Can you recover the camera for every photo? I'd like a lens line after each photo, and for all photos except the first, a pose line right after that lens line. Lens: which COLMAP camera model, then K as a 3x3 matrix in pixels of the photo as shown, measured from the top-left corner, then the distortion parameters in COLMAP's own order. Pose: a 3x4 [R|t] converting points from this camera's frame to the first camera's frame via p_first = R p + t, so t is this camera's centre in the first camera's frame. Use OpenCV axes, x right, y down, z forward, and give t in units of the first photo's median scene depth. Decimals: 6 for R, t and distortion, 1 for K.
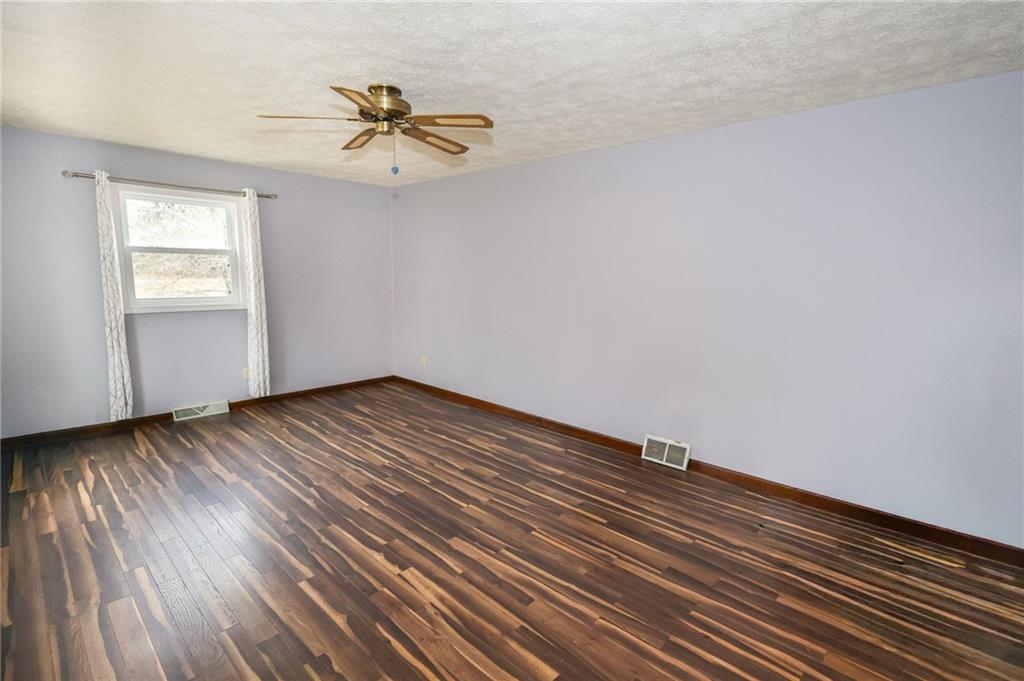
lens RADIAL K [[474.4, 0, 515.4], [0, 474.4, 337.1], [0, 0, 1]] dist [-0.002952, 0.000954]
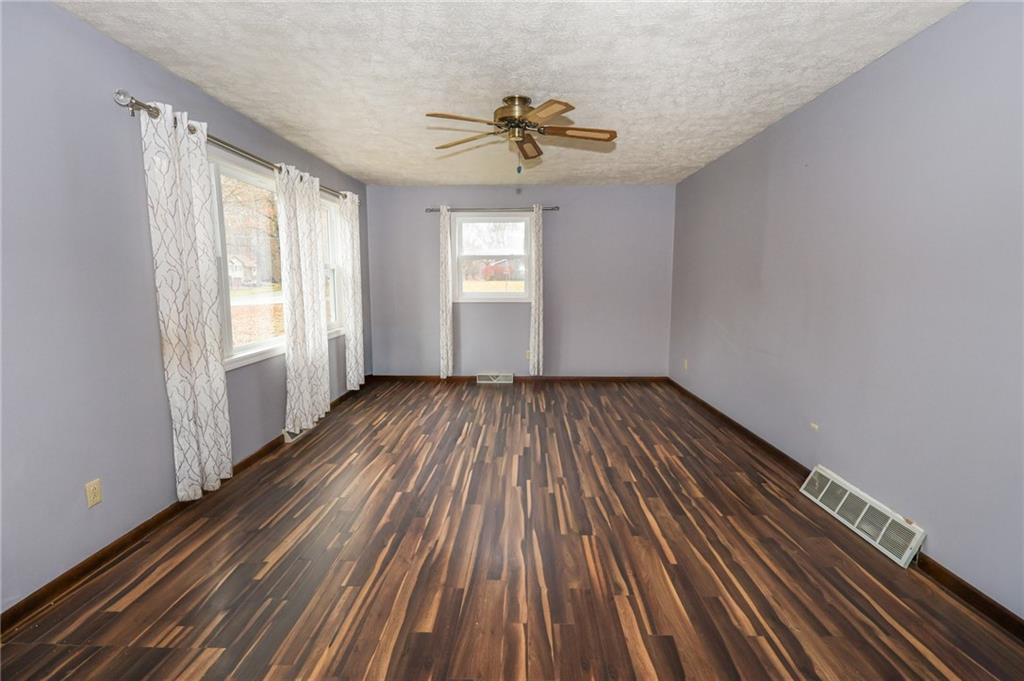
lens RADIAL K [[474.4, 0, 516.4], [0, 474.4, 338.9], [0, 0, 1]] dist [-0.002952, 0.000954]
pose [[0.672755, 0.076255, -0.735926, 0.471573], [-0.090022, 0.995721, 0.020880, 0.018178], [0.734369, 0.052202, 0.676740, 0.204341]]
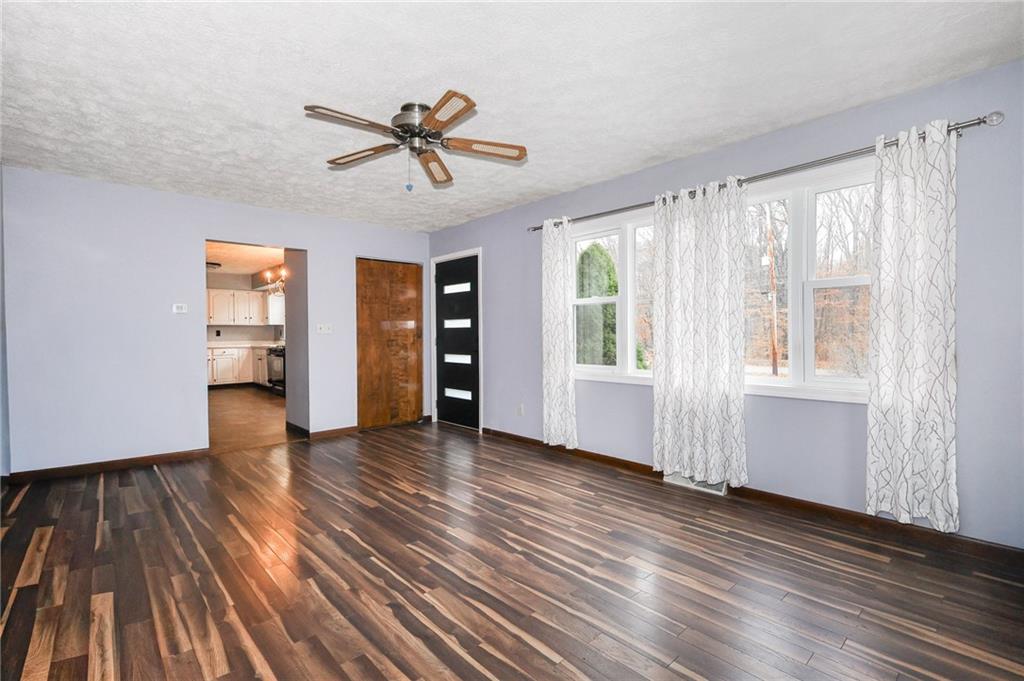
lens RADIAL K [[493.3, 0, 521.1], [0, 493.3, 336.5], [0, 0, 1]] dist [-0.000833, 0.000344]
pose [[-0.996978, -0.009518, 0.077103, -0.462334], [0.001731, 0.989498, 0.144539, -0.147019], [-0.077669, 0.144236, -0.986491, 1.659584]]
